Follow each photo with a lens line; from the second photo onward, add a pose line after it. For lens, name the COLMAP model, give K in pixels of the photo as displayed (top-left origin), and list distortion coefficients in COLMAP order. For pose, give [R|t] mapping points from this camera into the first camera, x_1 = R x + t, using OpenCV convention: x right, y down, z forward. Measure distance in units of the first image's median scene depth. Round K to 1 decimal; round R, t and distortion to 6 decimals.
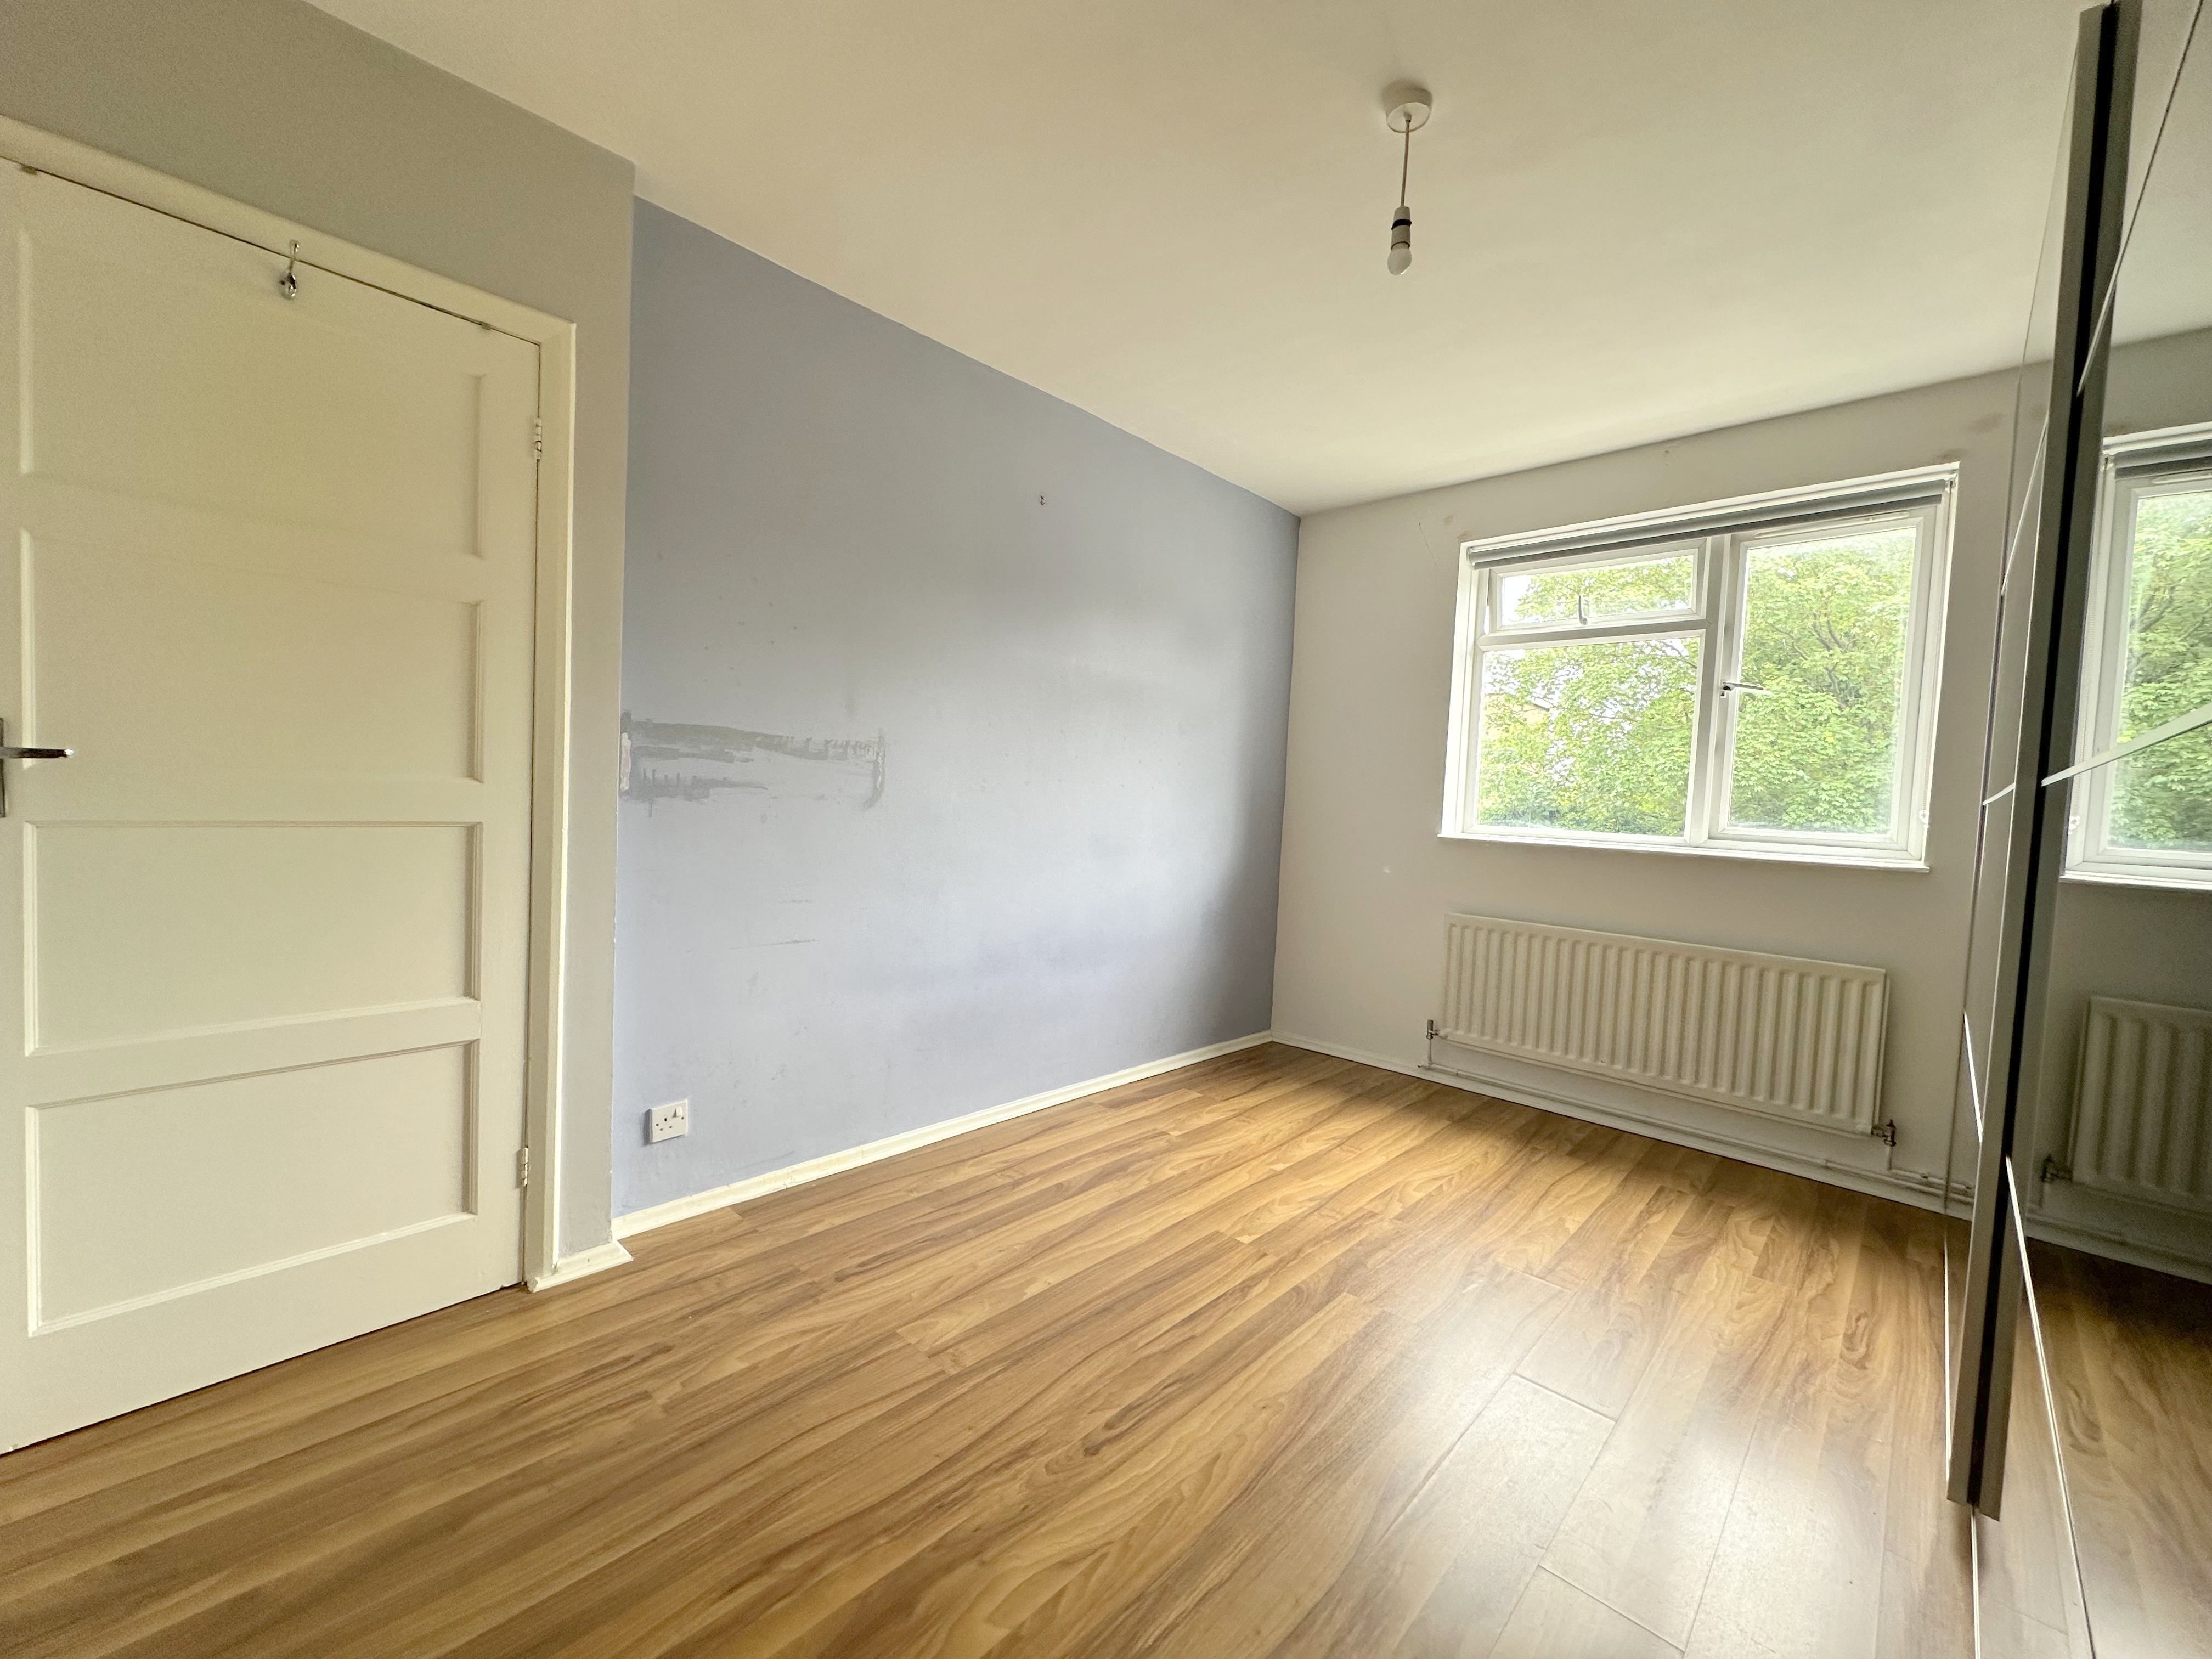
lens RADIAL K [[882.2, 0, 1088.6], [0, 882.2, 832.2], [0, 0, 1]] dist [-0.001082, -0.000518]
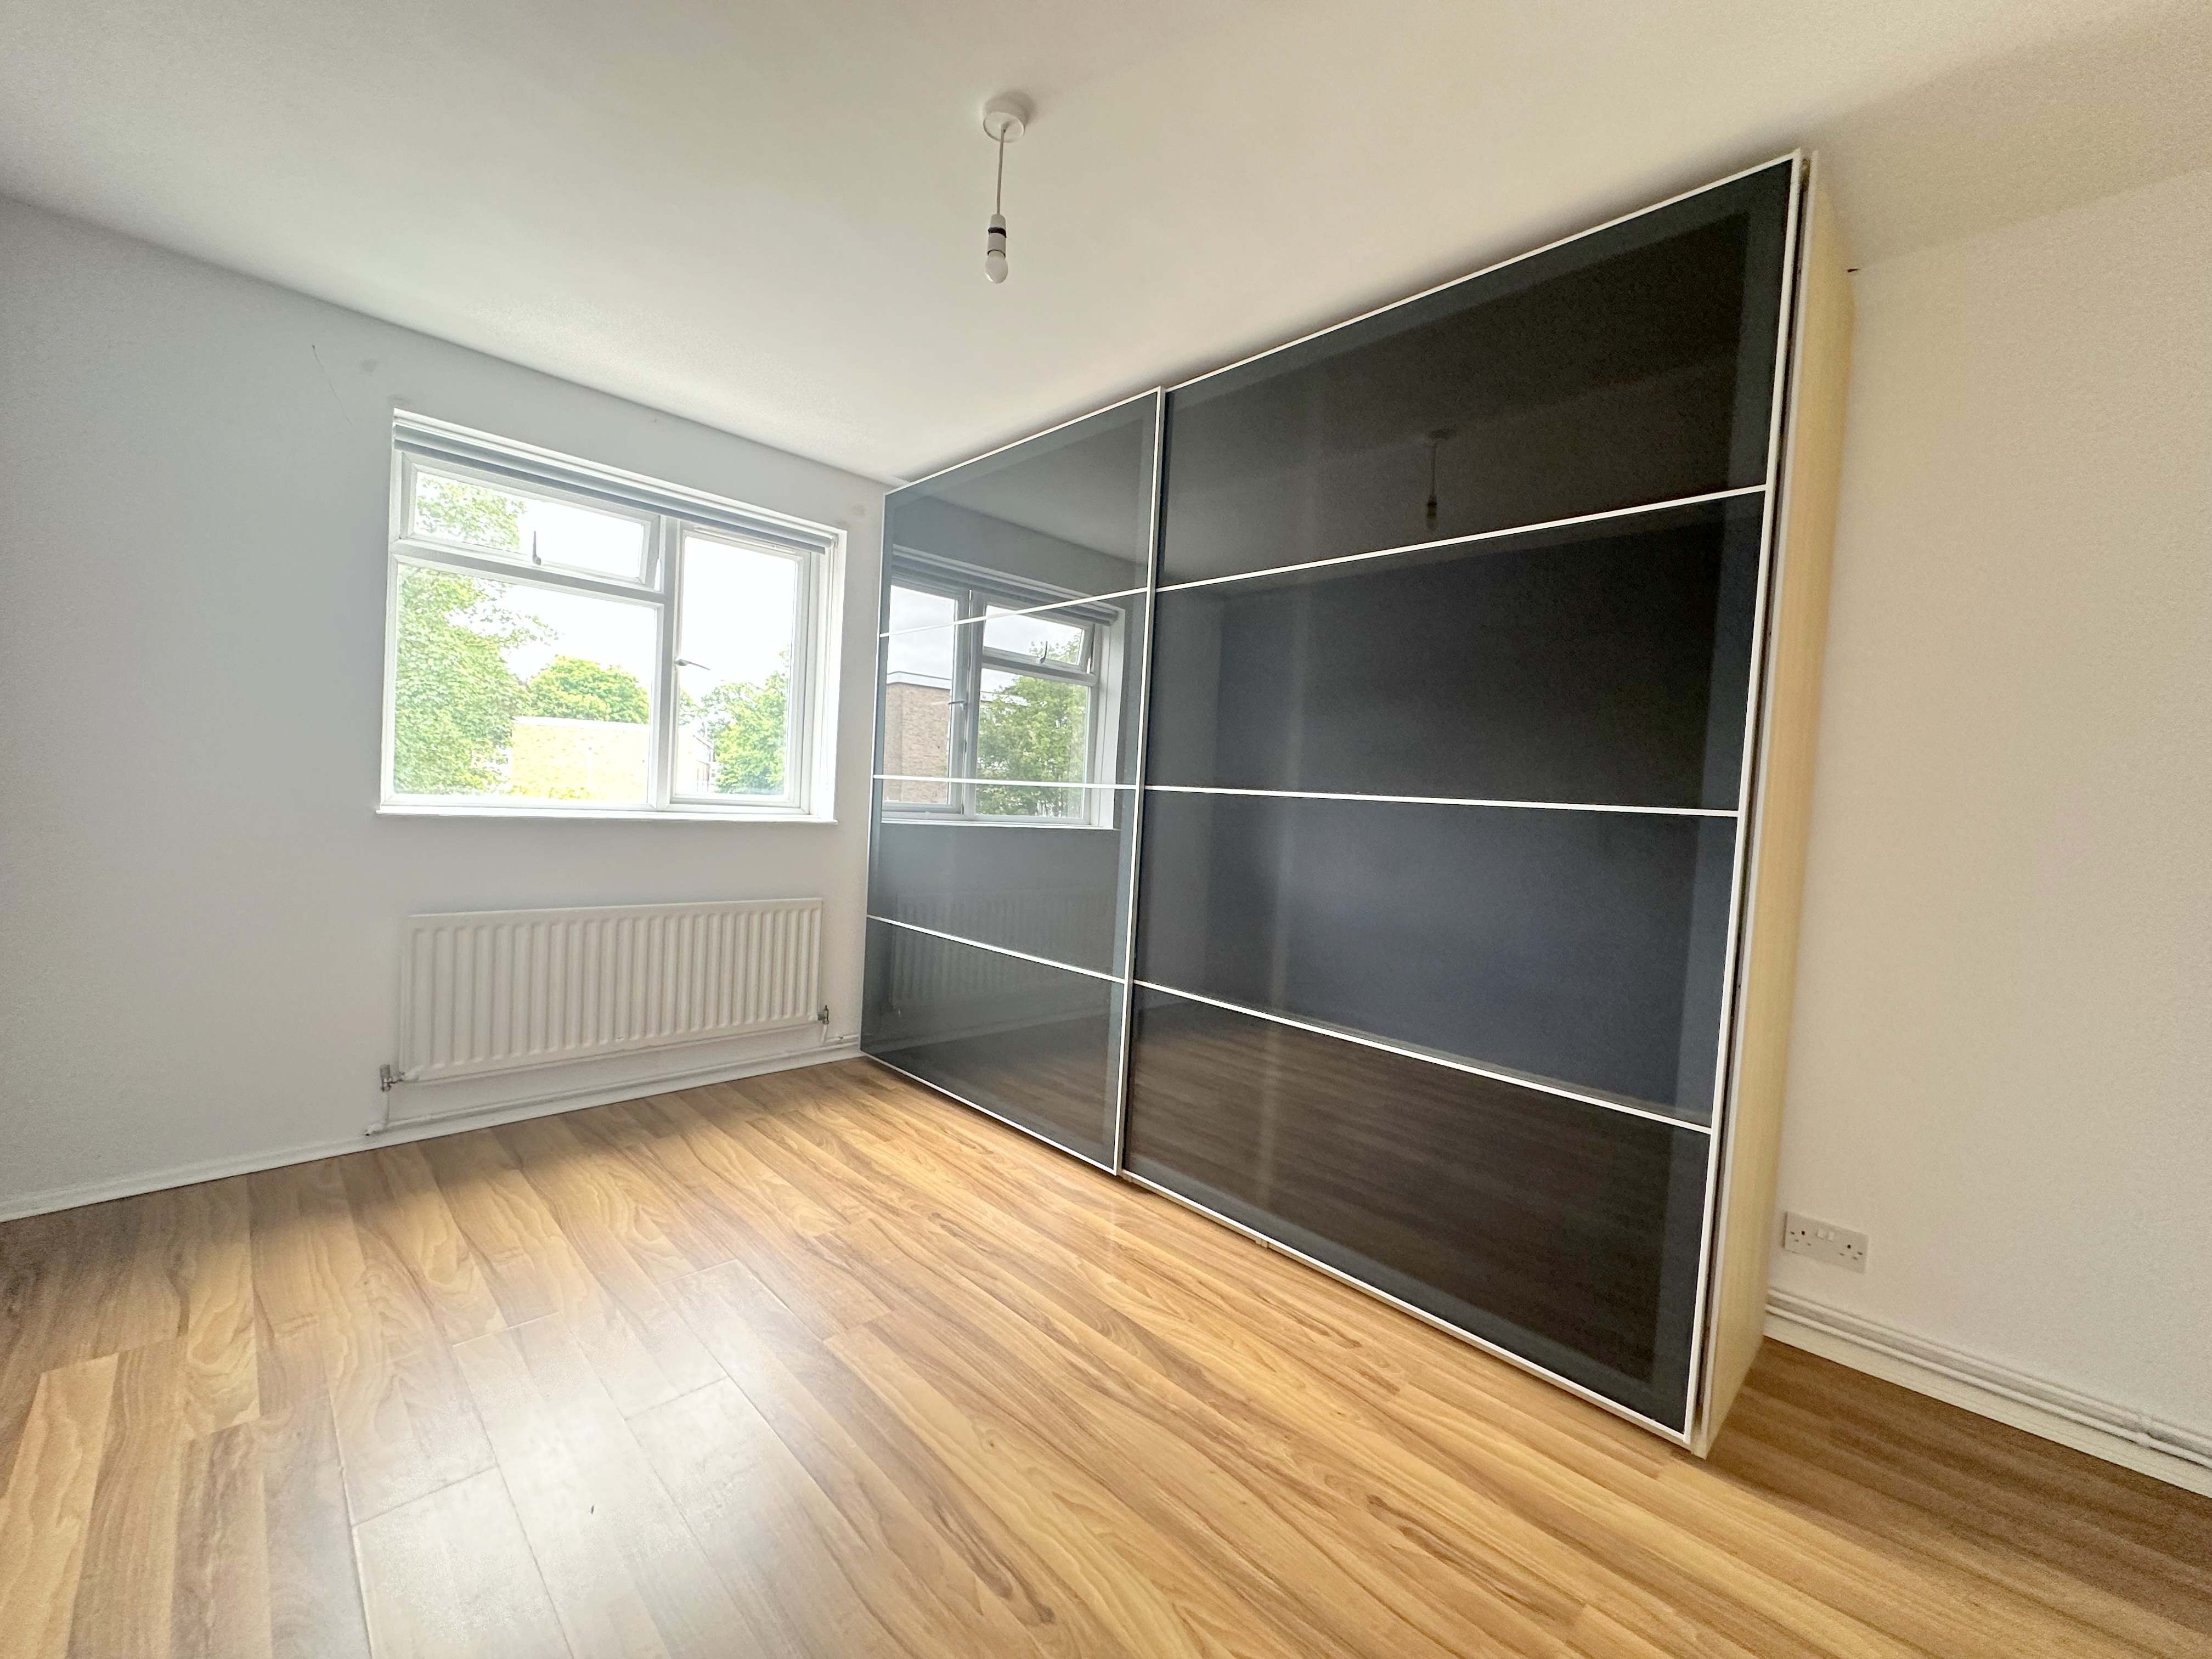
lens RADIAL K [[882.2, 0, 1115.8], [0, 882.2, 845.4], [0, 0, 1]] dist [-0.001082, -0.000518]
pose [[0.007841, -0.096721, 0.995281, -0.416180], [-0.007478, 0.995278, 0.096780, -0.057527], [-0.999941, -0.008202, 0.007081, 0.514433]]
